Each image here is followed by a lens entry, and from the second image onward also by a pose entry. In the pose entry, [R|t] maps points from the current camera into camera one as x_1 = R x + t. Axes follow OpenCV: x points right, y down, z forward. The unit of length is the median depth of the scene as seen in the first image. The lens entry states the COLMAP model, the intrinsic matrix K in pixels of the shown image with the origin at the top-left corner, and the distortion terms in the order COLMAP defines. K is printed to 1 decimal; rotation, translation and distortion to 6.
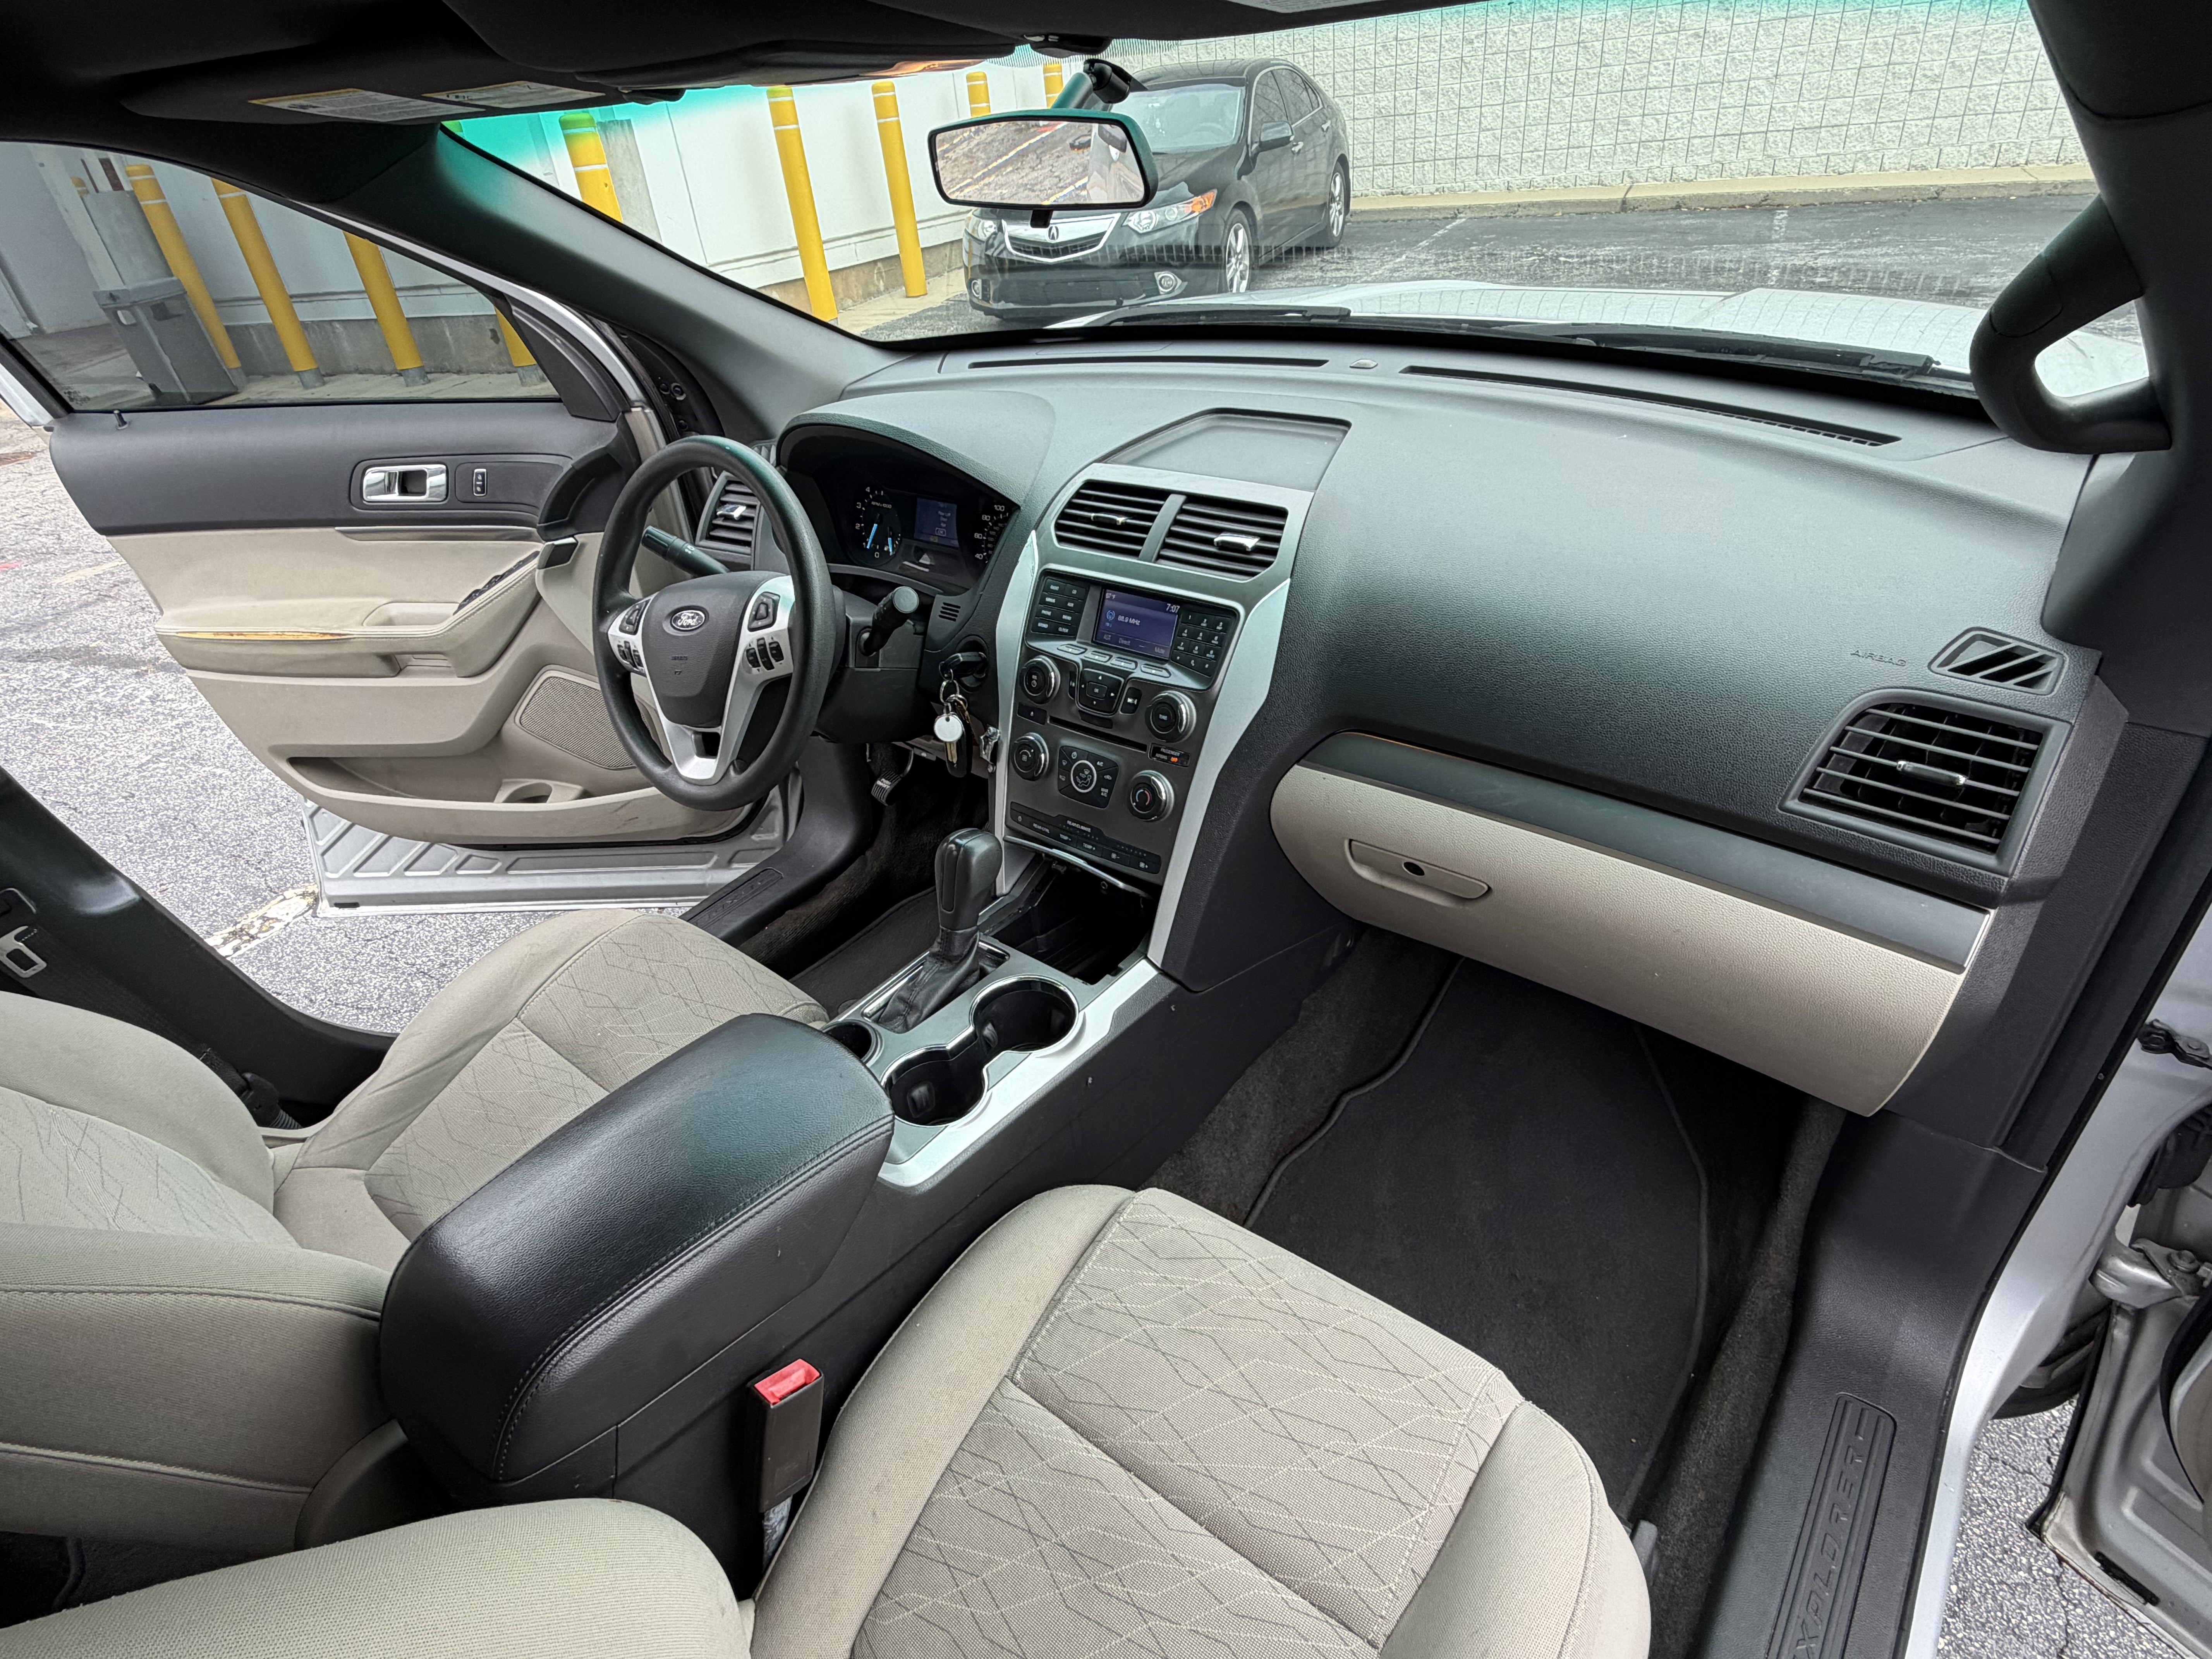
lens RADIAL K [[1153.6, 0, 1099.7], [0, 1153.6, 830.0], [0, 0, 1]] dist [0.000513, -0.002062]
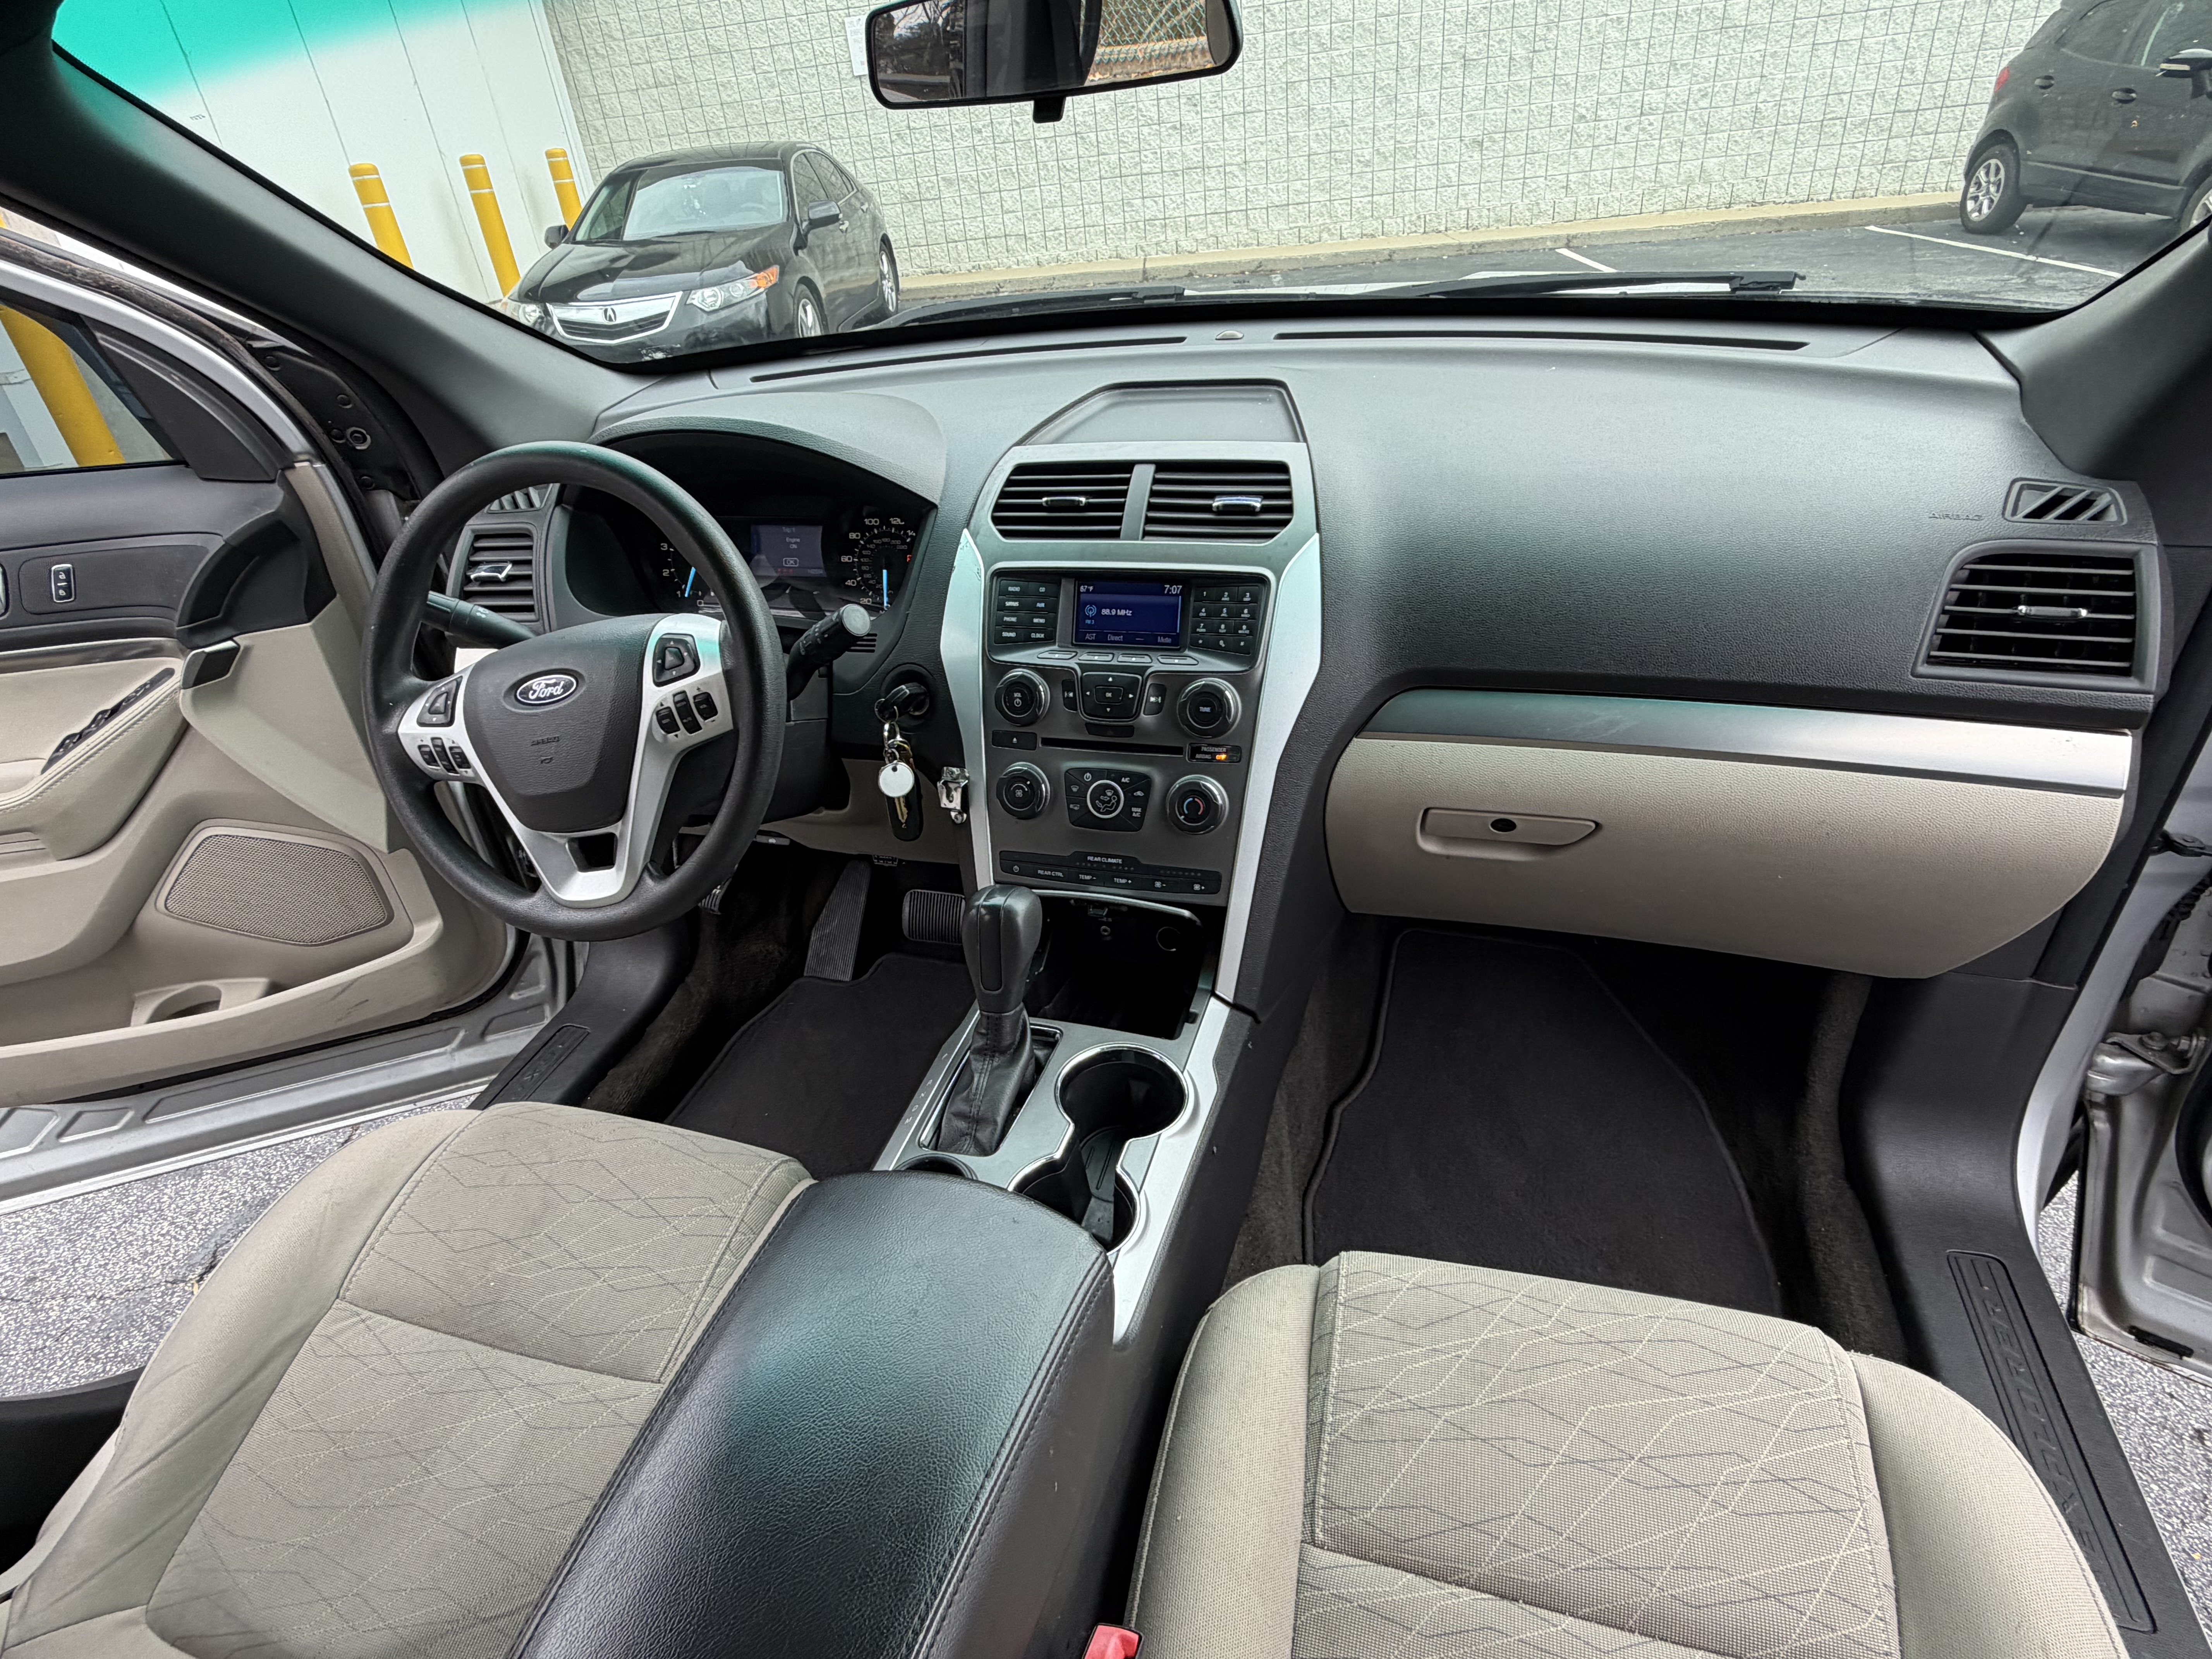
lens RADIAL K [[1153.6, 0, 1103.2], [0, 1153.6, 829.8], [0, 0, 1]] dist [0.000513, -0.002062]
pose [[0.929912, -0.181986, 0.319599, -0.257985], [0.201904, 0.978945, -0.030034, 0.000168], [-0.307404, 0.092458, 0.947077, 0.183775]]
